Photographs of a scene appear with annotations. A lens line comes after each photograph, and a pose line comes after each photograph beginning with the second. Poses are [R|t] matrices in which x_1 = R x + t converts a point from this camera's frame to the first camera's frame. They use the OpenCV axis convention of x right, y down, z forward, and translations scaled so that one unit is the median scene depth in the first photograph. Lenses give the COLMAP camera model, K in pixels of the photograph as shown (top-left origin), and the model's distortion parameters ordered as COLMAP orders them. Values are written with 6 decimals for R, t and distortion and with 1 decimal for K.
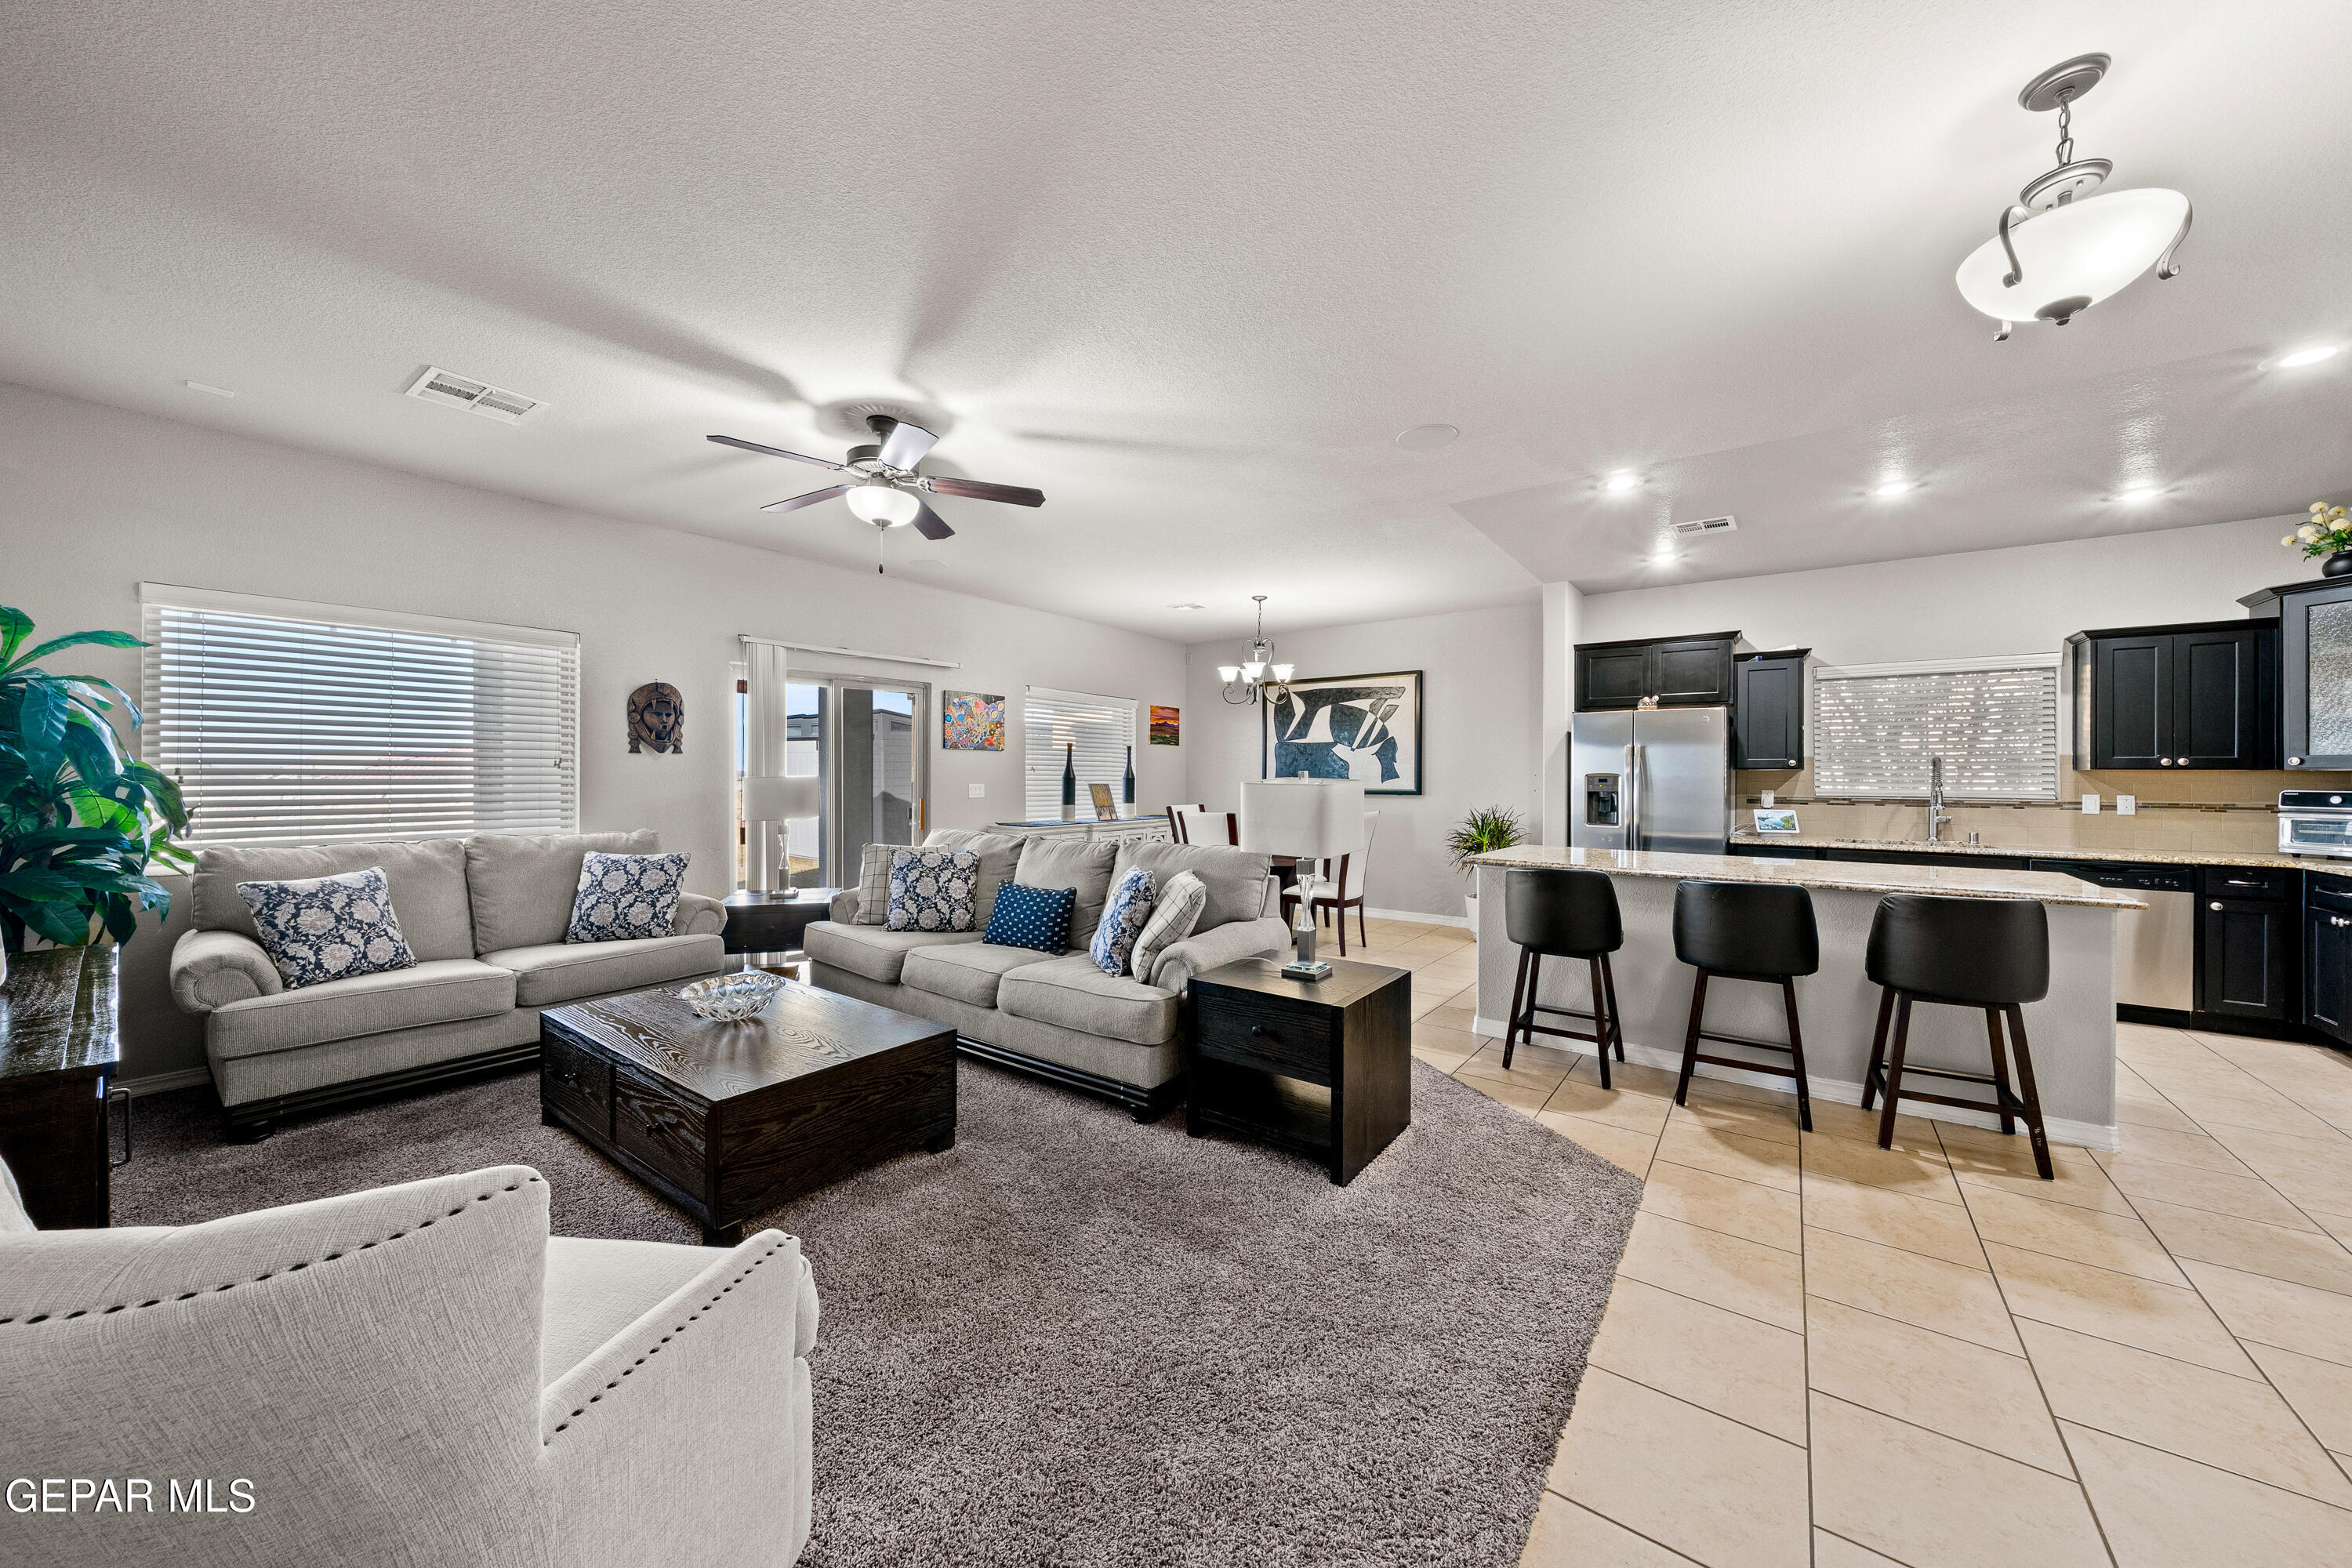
lens RADIAL K [[810.5, 0, 1170.4], [0, 810.5, 775.5], [0, 0, 1]] dist [-0.007386, 0.000544]
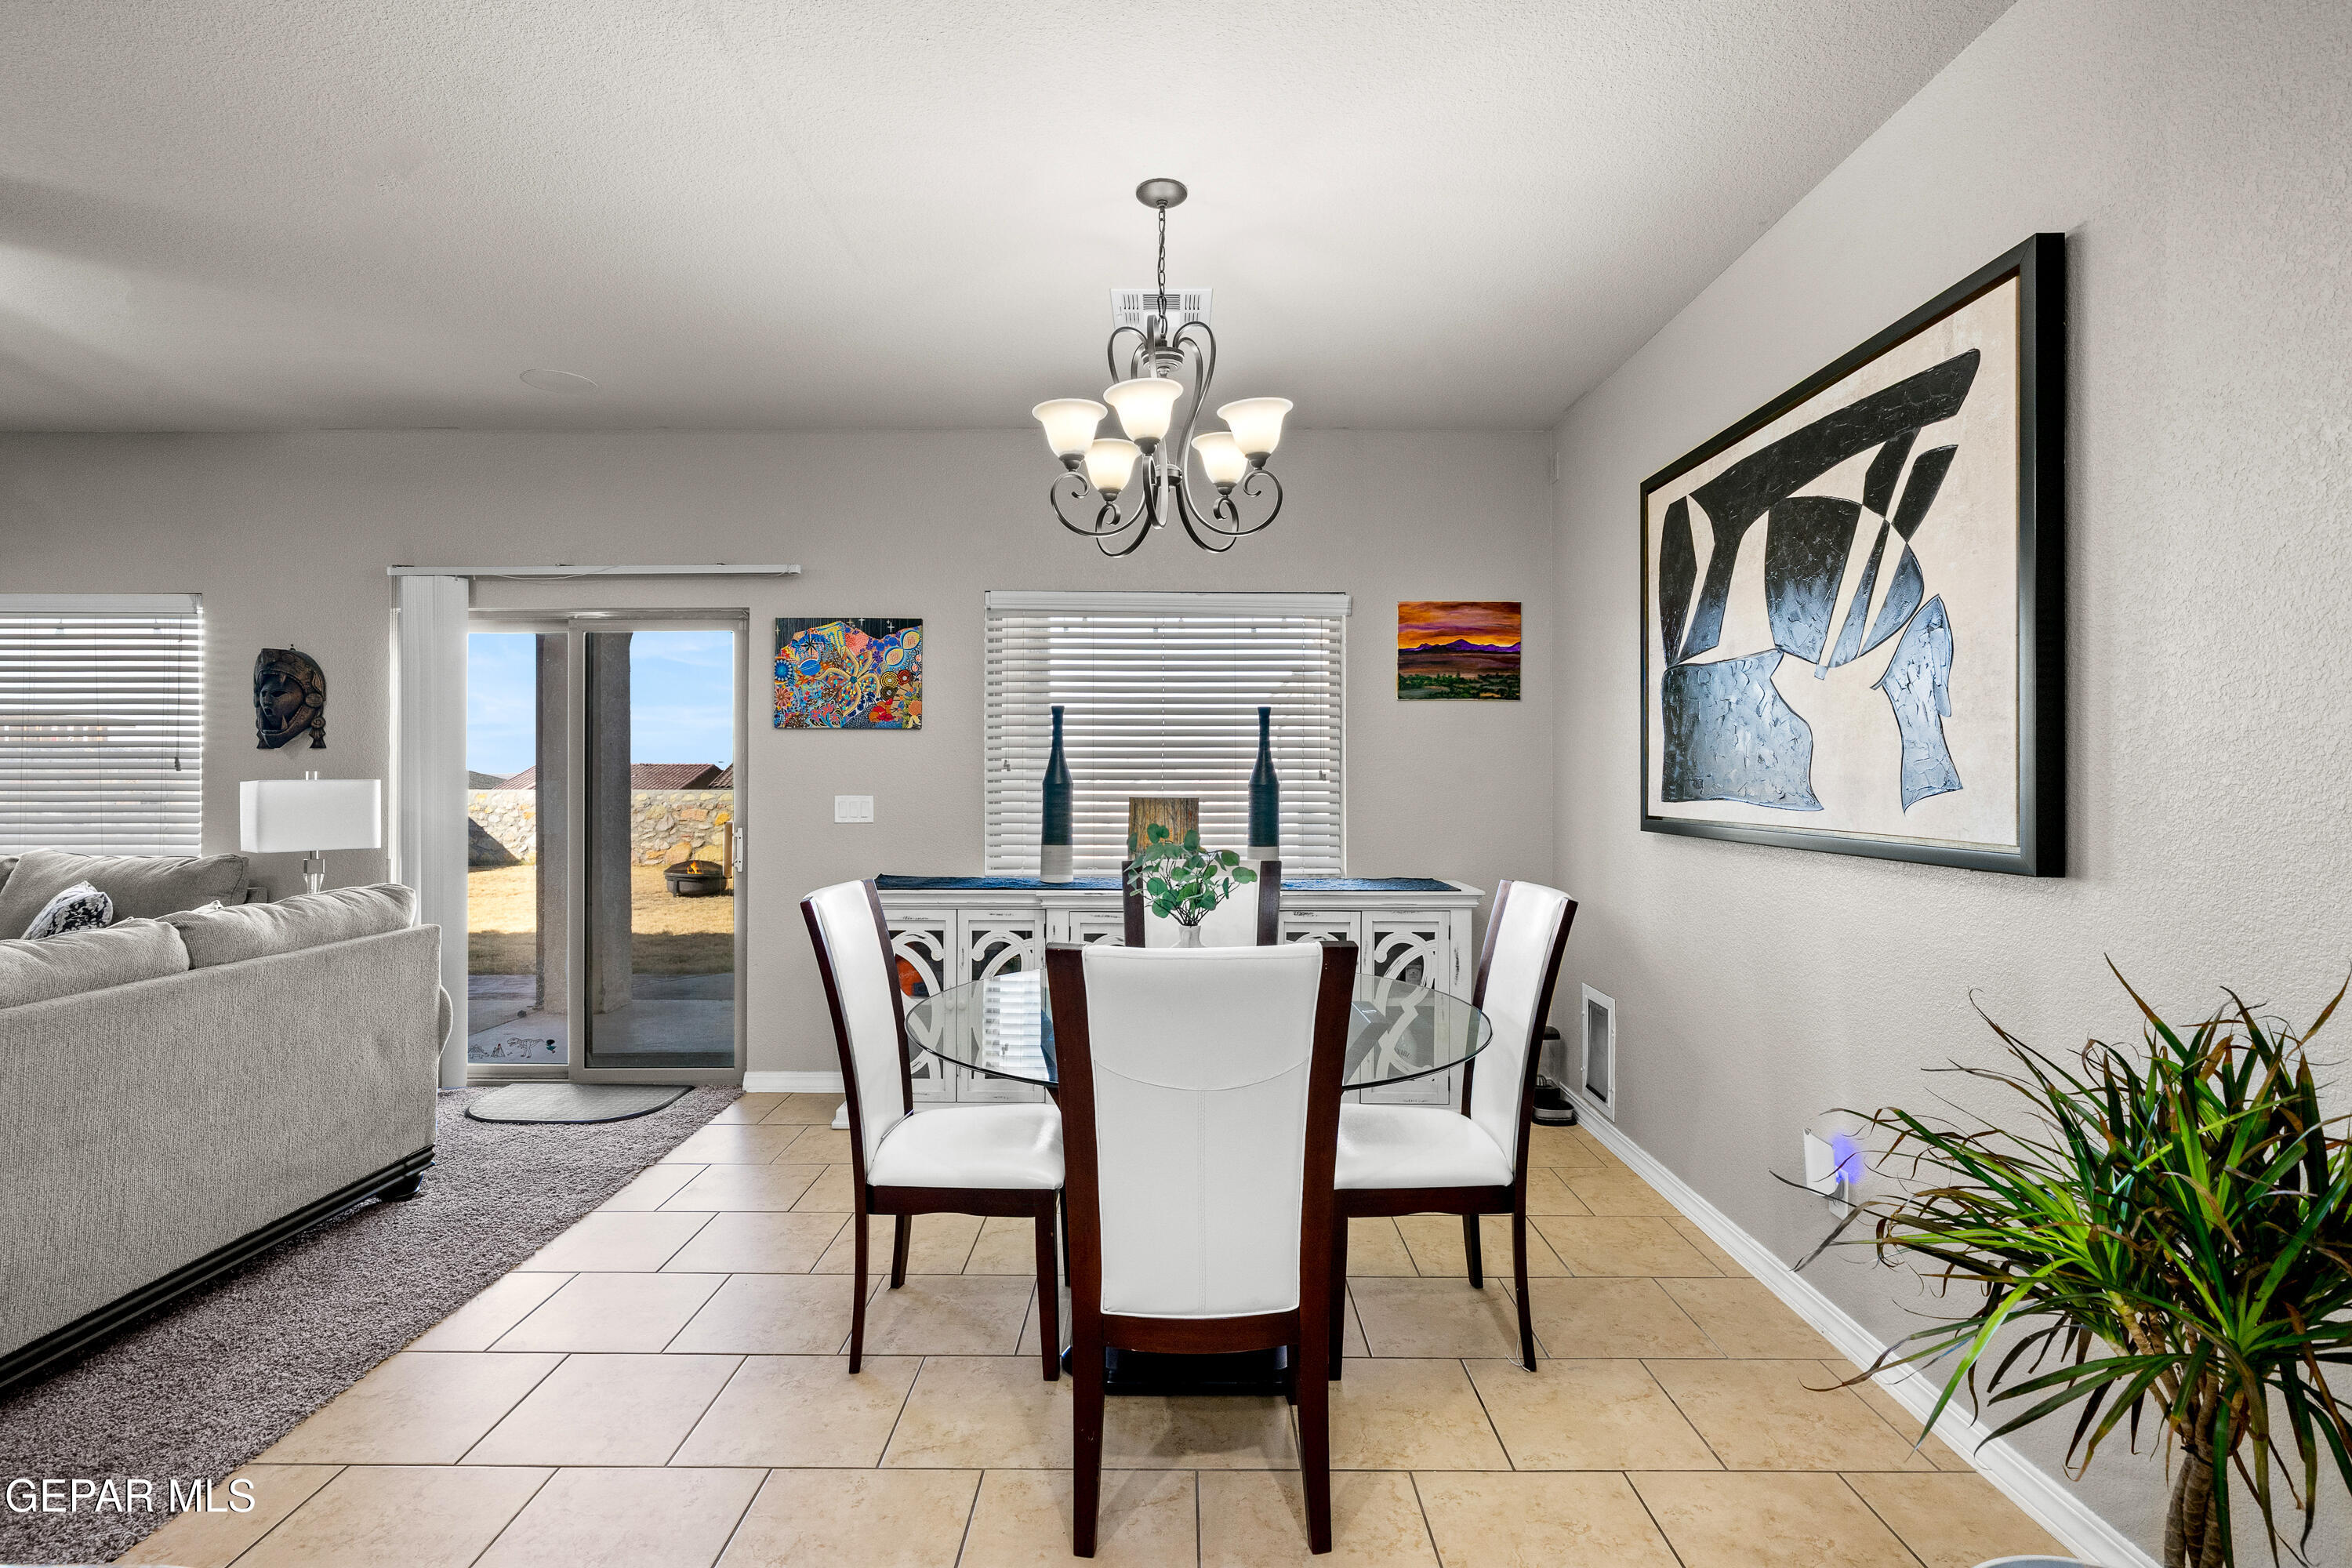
lens RADIAL K [[1098.5, 0, 1174.5], [0, 1098.5, 774.1], [0, 0, 1]] dist [-0.003250, 0.001362]
pose [[0.598485, -0.003475, -0.801127, 0.683111], [0.001070, 0.999993, -0.003538, -0.000548], [0.801133, 0.001261, 0.598485, 1.171397]]
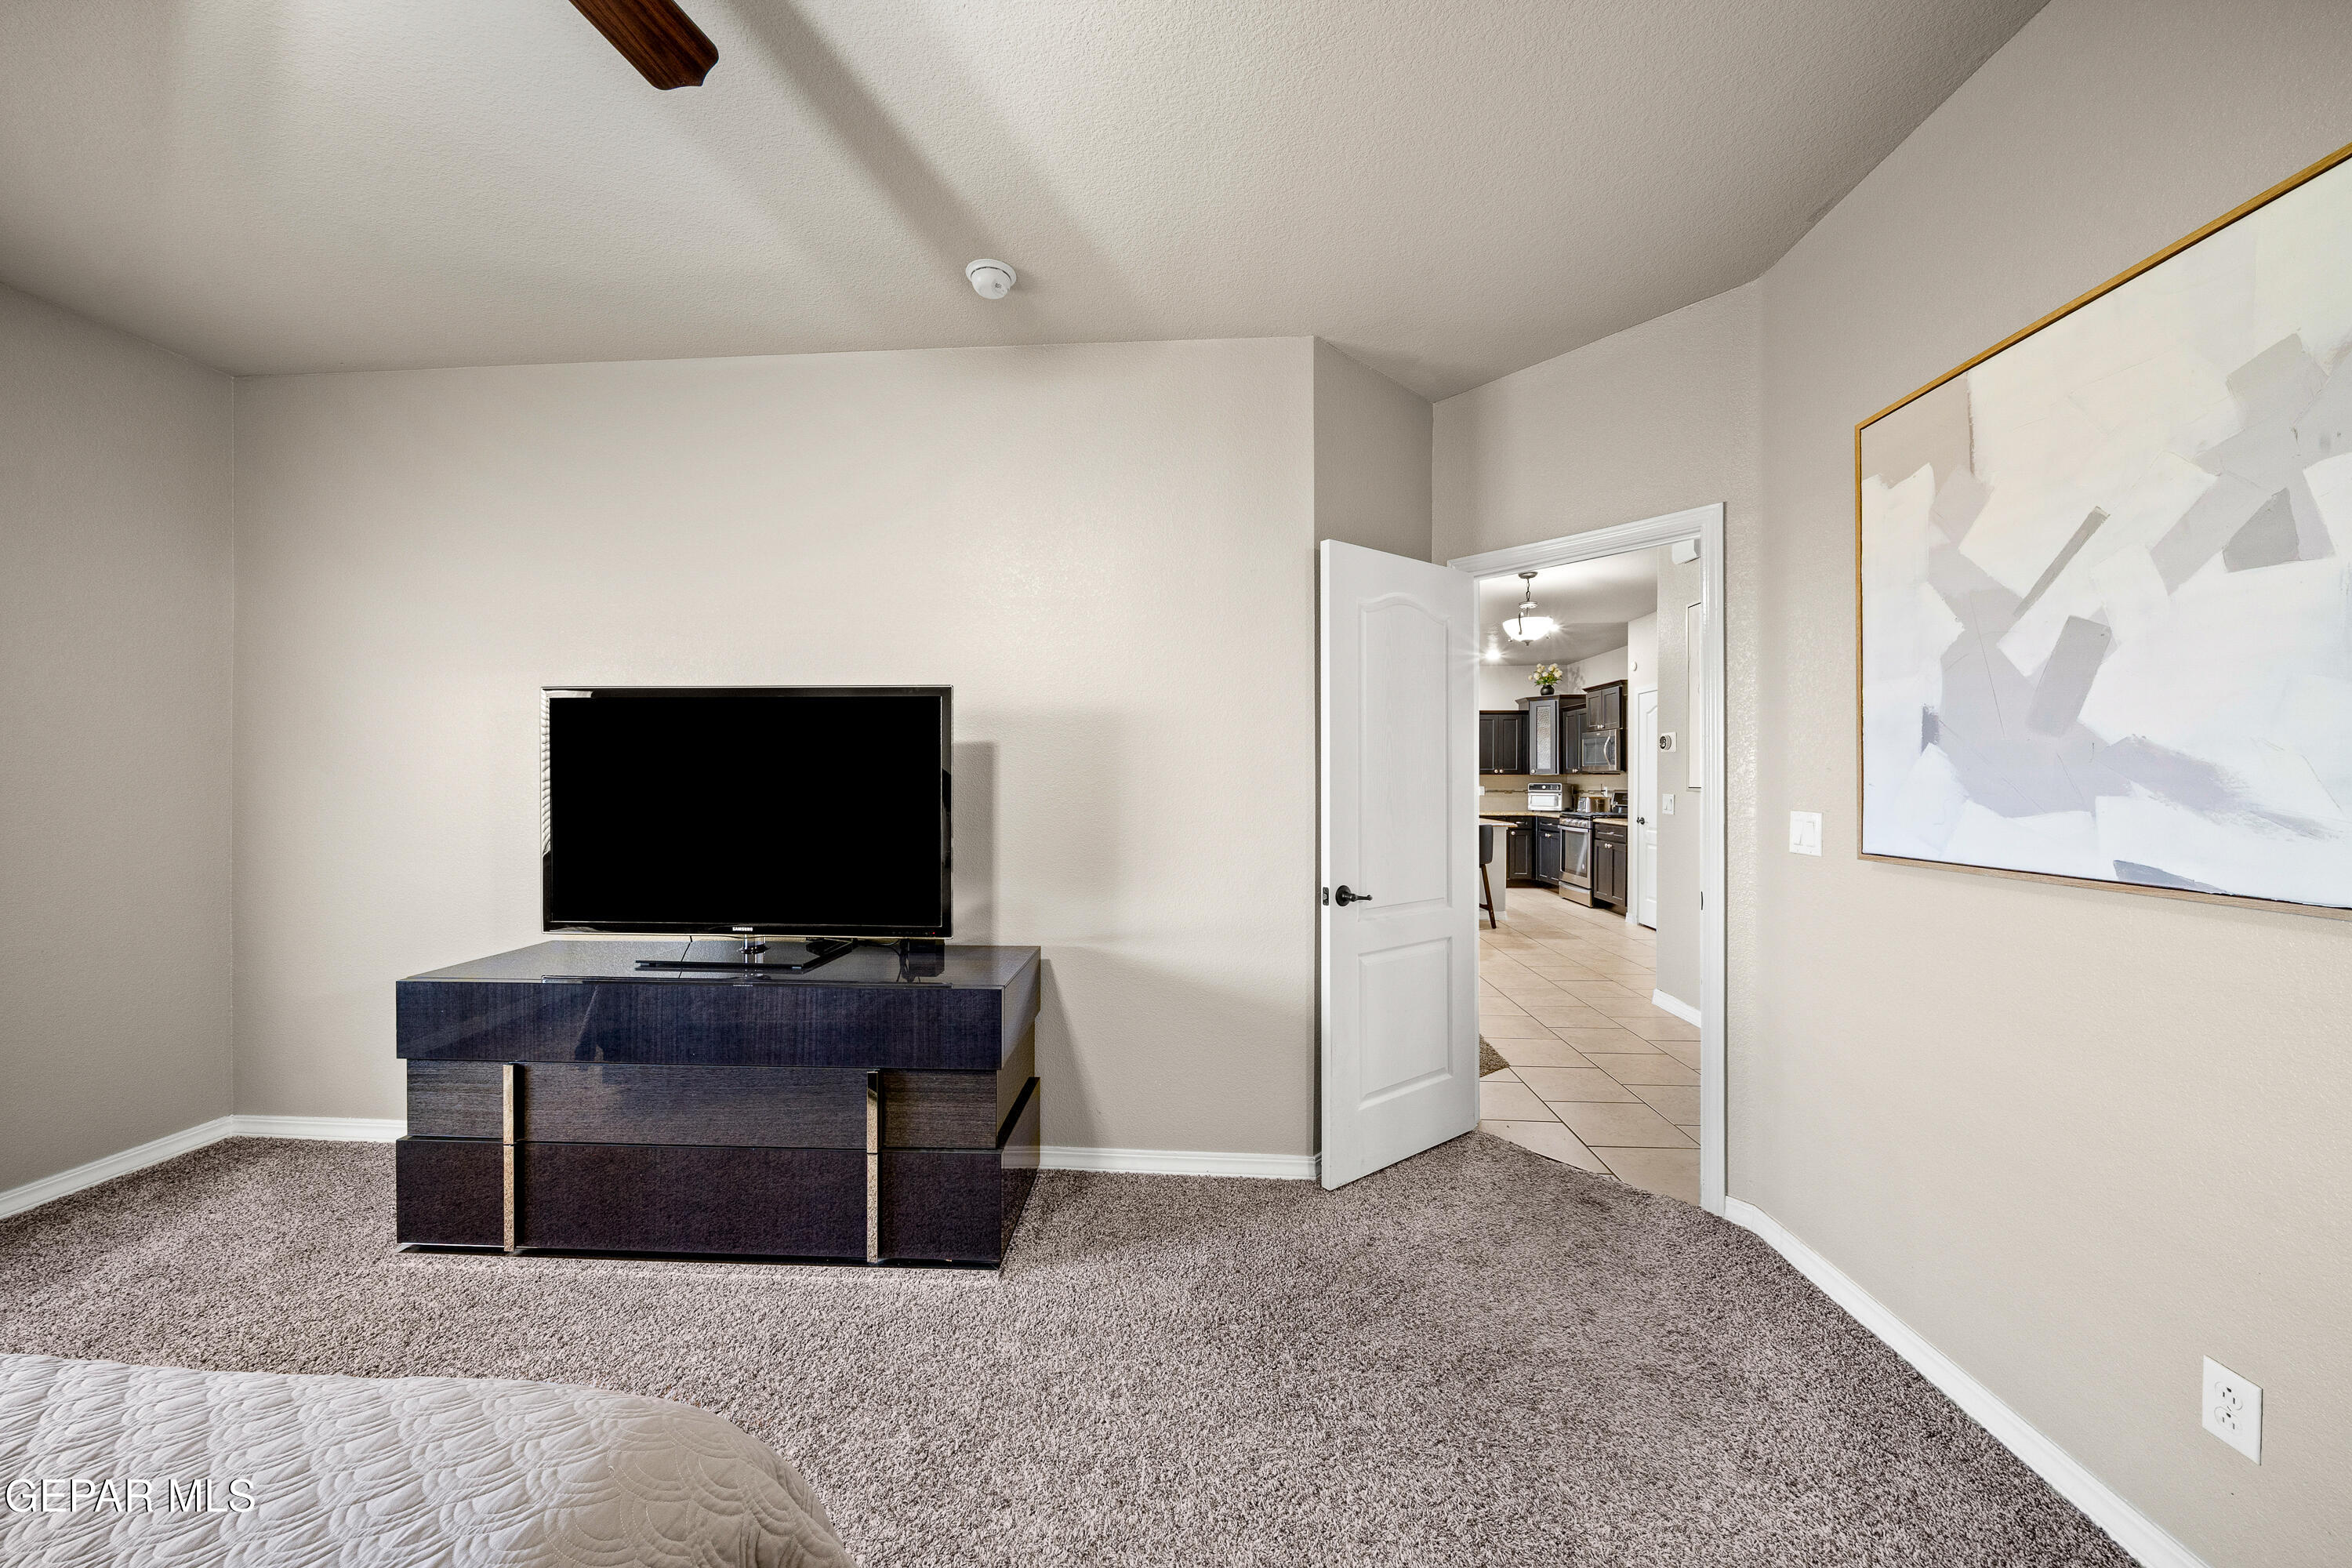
lens RADIAL K [[810.5, 0, 1182.4], [0, 810.5, 785.5], [0, 0, 1]] dist [-0.007386, 0.000544]
pose [[0.829648, -0.005473, 0.558261, -0.781180], [0.001811, 0.999973, 0.007112, 0.005097], [-0.558285, -0.004890, 0.829635, -0.404445]]
